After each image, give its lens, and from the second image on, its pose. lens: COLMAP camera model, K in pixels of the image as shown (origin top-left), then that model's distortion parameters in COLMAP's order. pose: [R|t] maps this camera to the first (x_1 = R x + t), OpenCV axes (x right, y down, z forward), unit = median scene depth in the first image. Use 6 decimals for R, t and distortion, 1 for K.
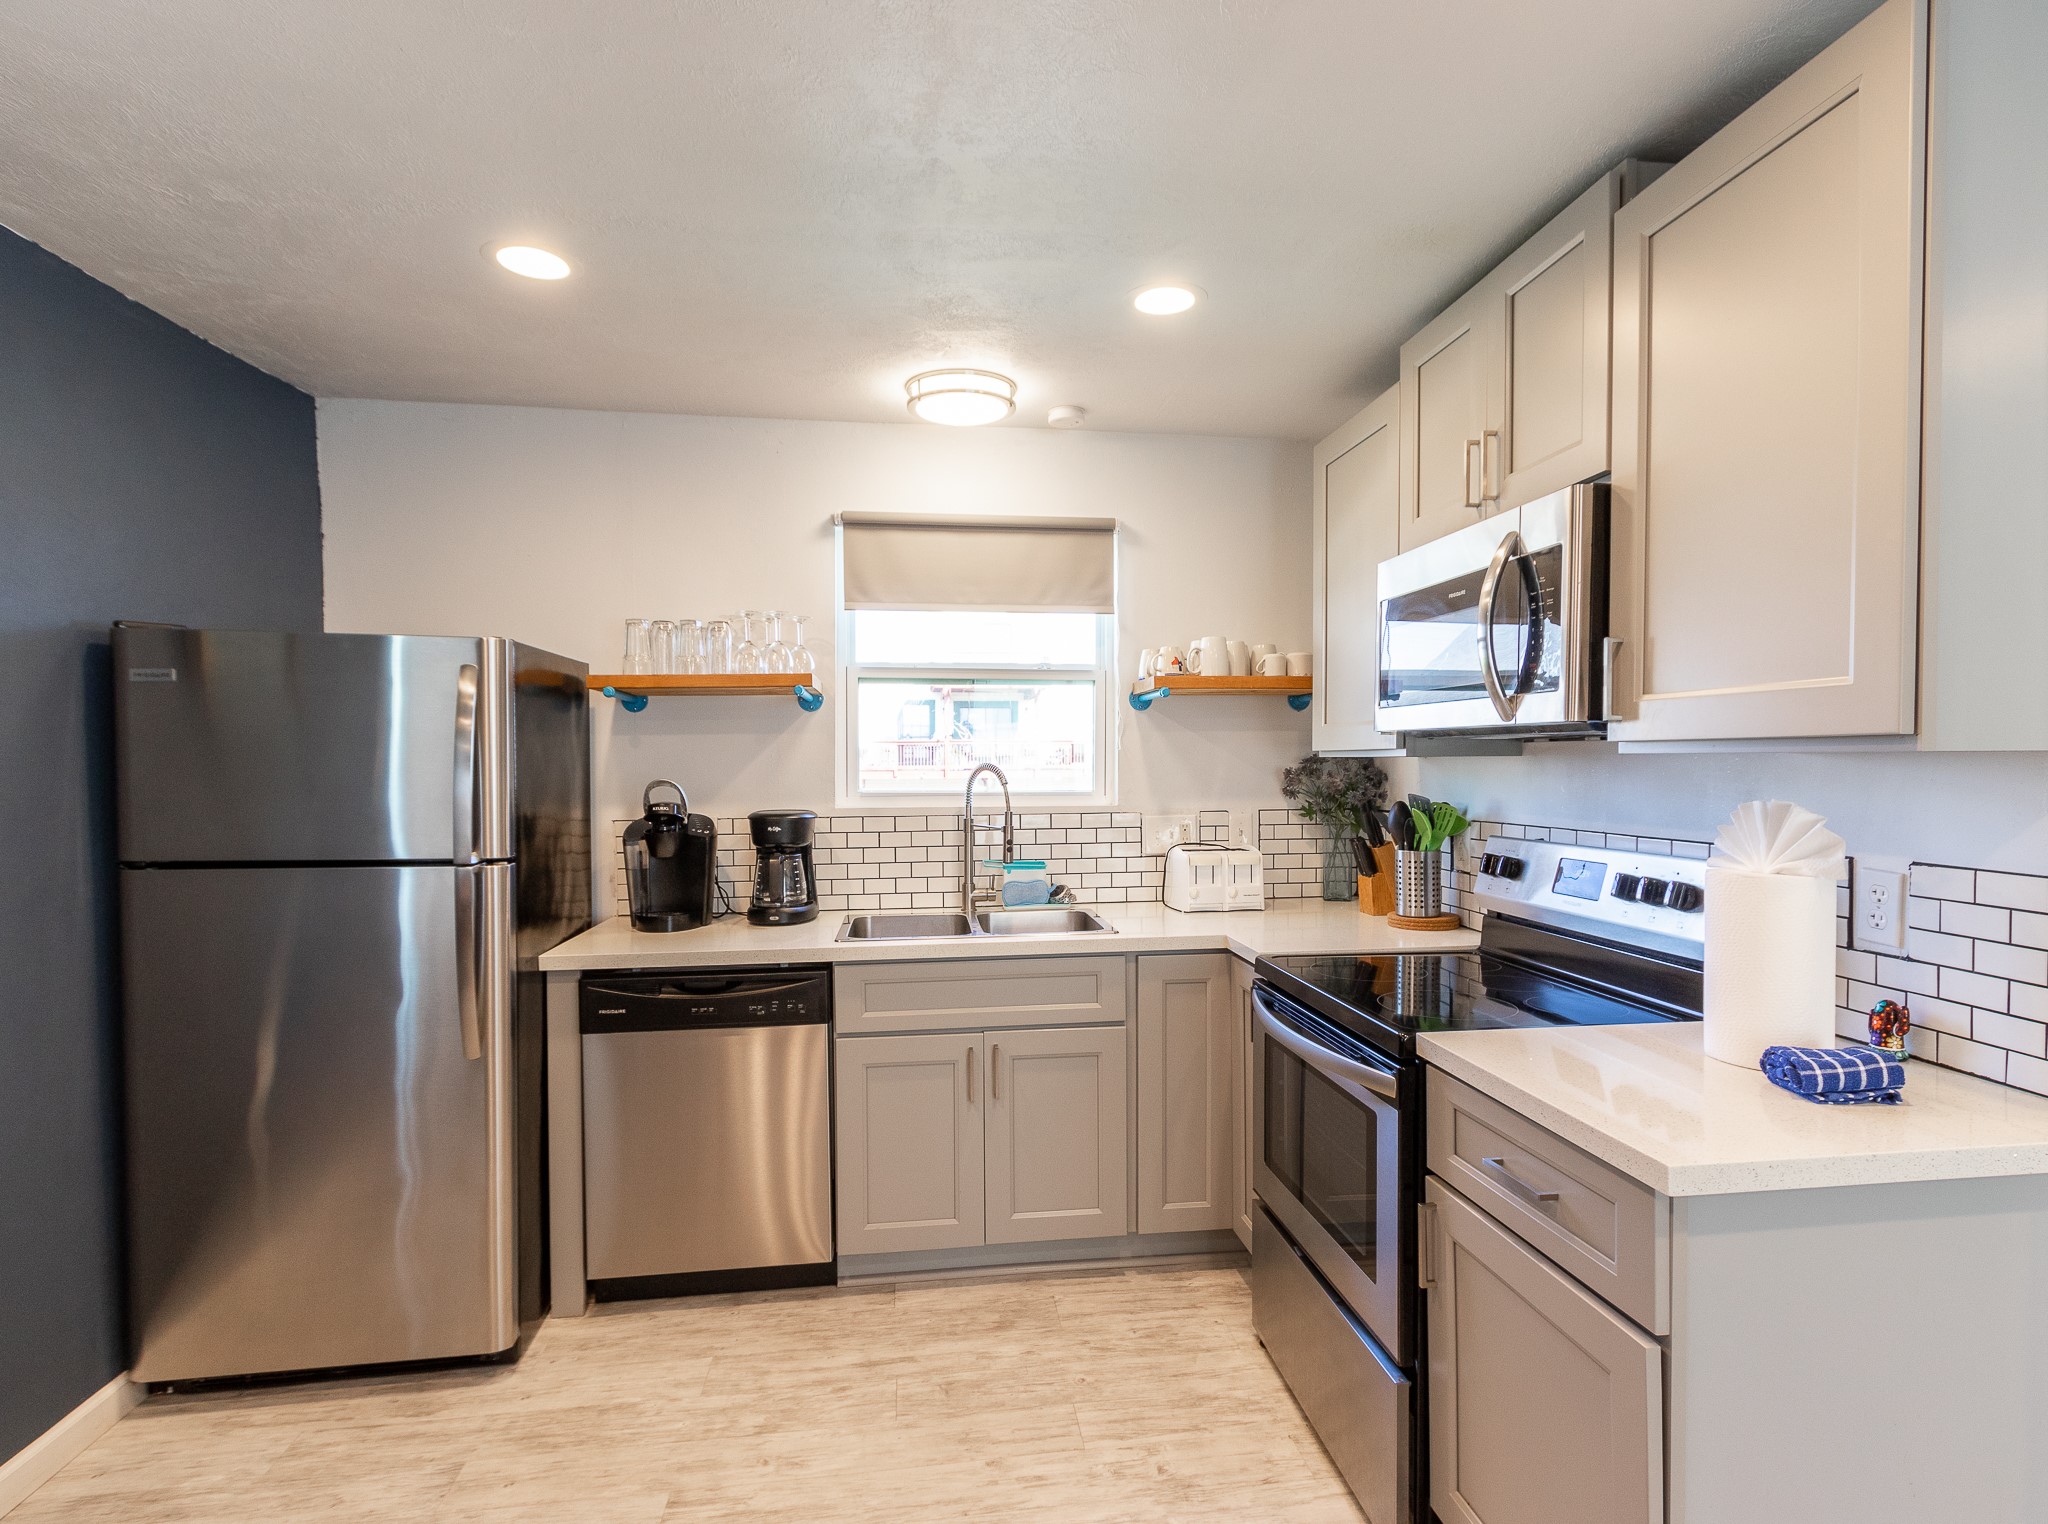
lens RADIAL K [[1034.5, 0, 1034.5], [0, 1034.5, 787.2], [0, 0, 1]] dist [-0.000545, 0.002597]
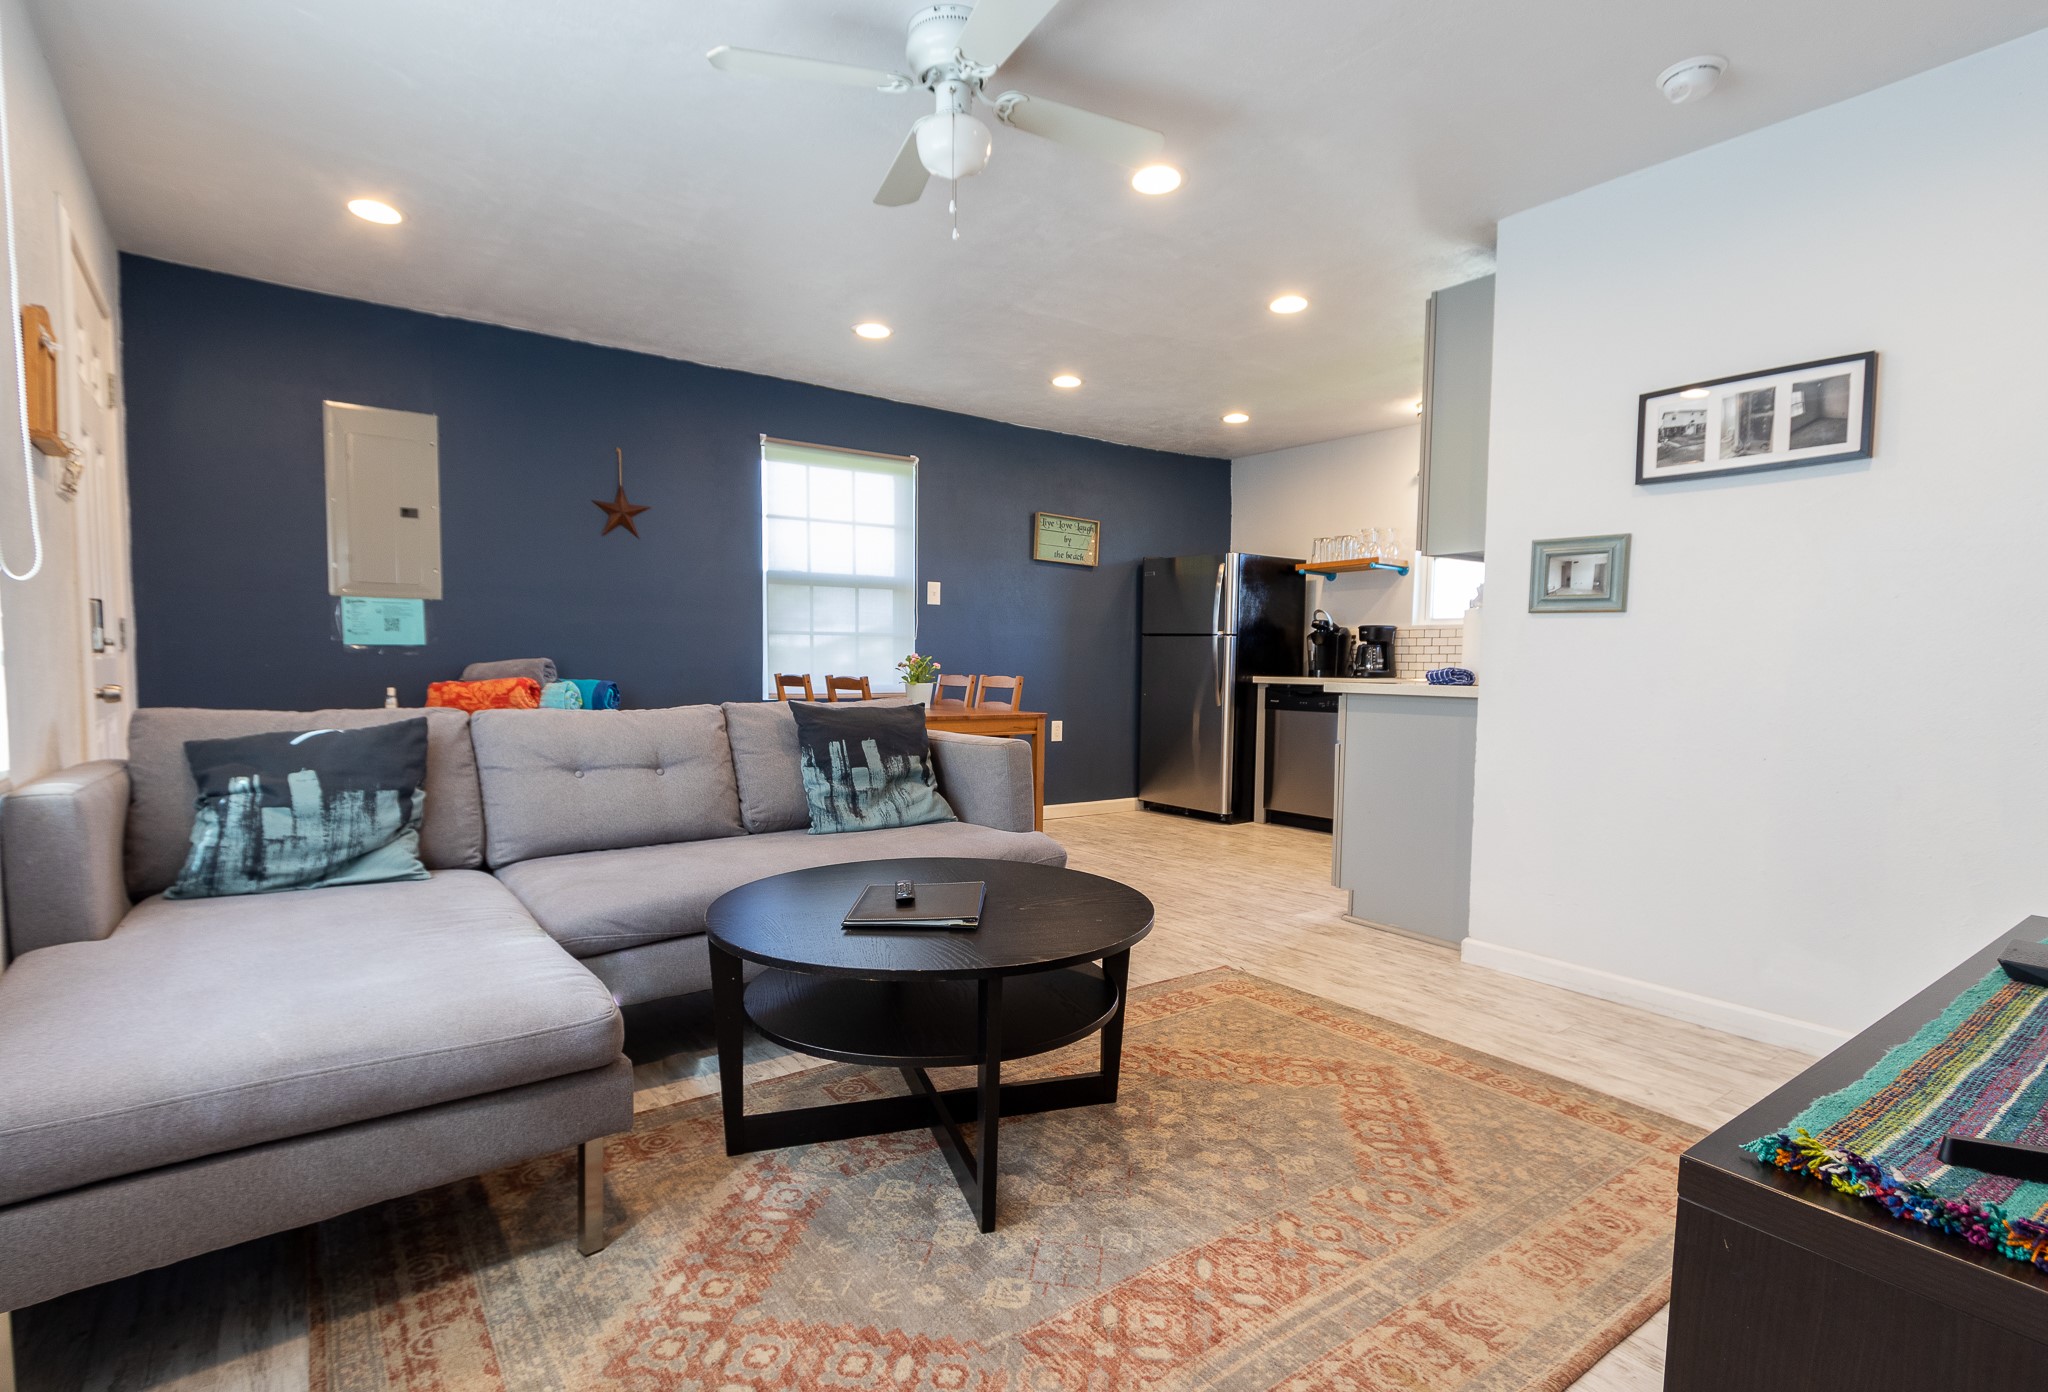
lens RADIAL K [[1011.7, 0, 1025.8], [0, 1011.7, 728.7], [0, 0, 1]] dist [-0.001317, -0.000294]
pose [[0.486831, 0.070395, -0.870655, 1.407782], [-0.038349, 0.997509, 0.059209, 0.163033], [0.872654, 0.004564, 0.488318, -0.691471]]
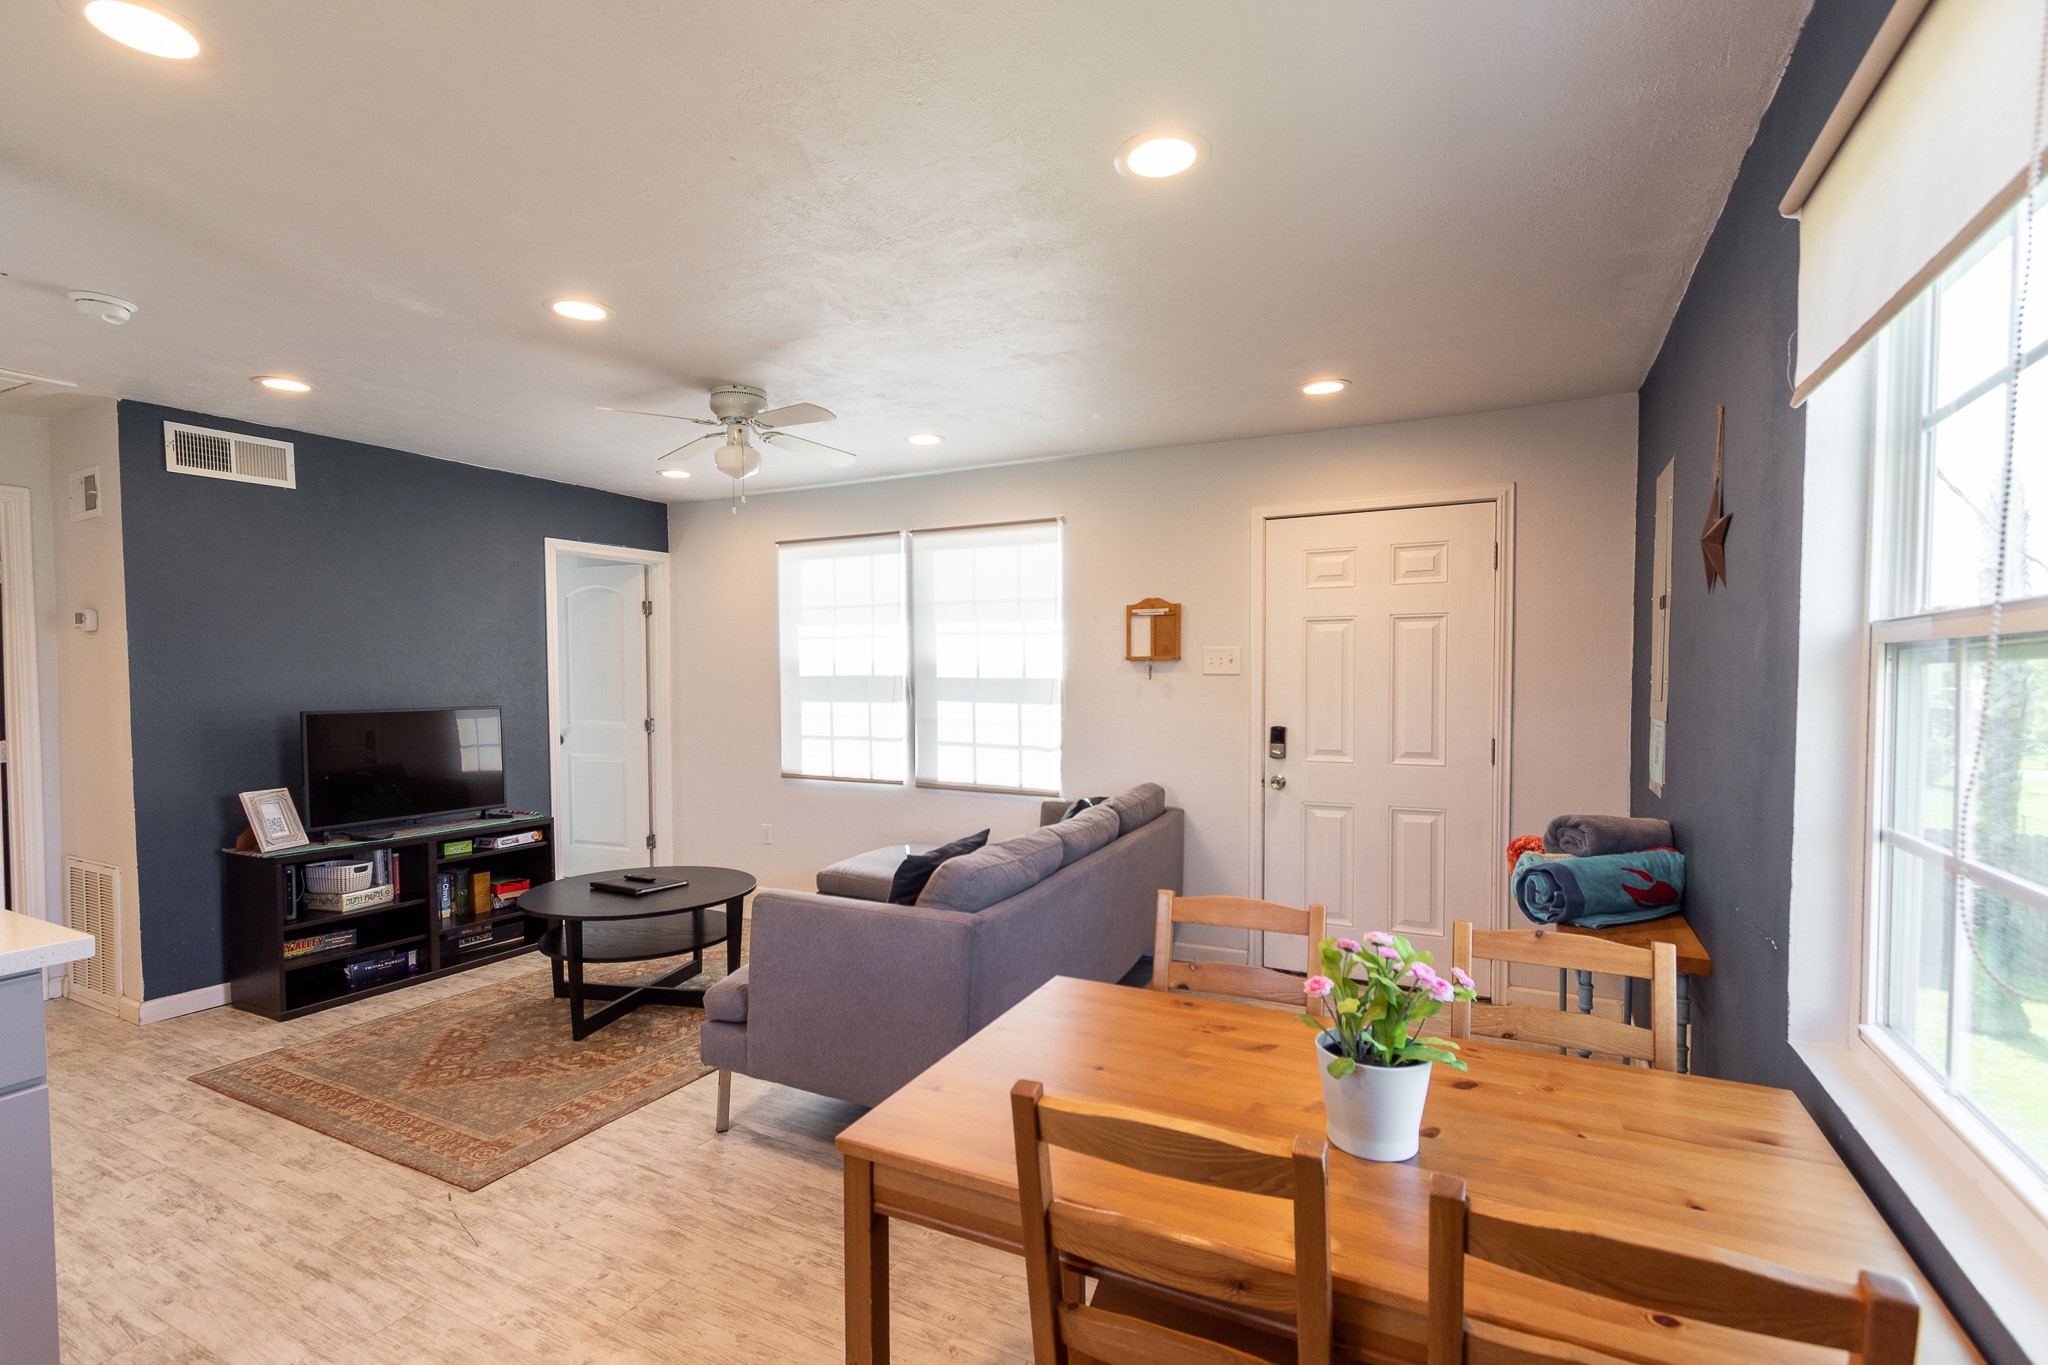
lens RADIAL K [[937.2, 0, 1015.2], [0, 937.2, 702.0], [0, 0, 1]] dist [0.001304, -0.000561]
pose [[-0.817873, -0.008977, 0.575329, -0.591538], [0.021887, 0.998669, 0.046697, -0.008173], [-0.574983, 0.050784, -0.816588, 0.610901]]
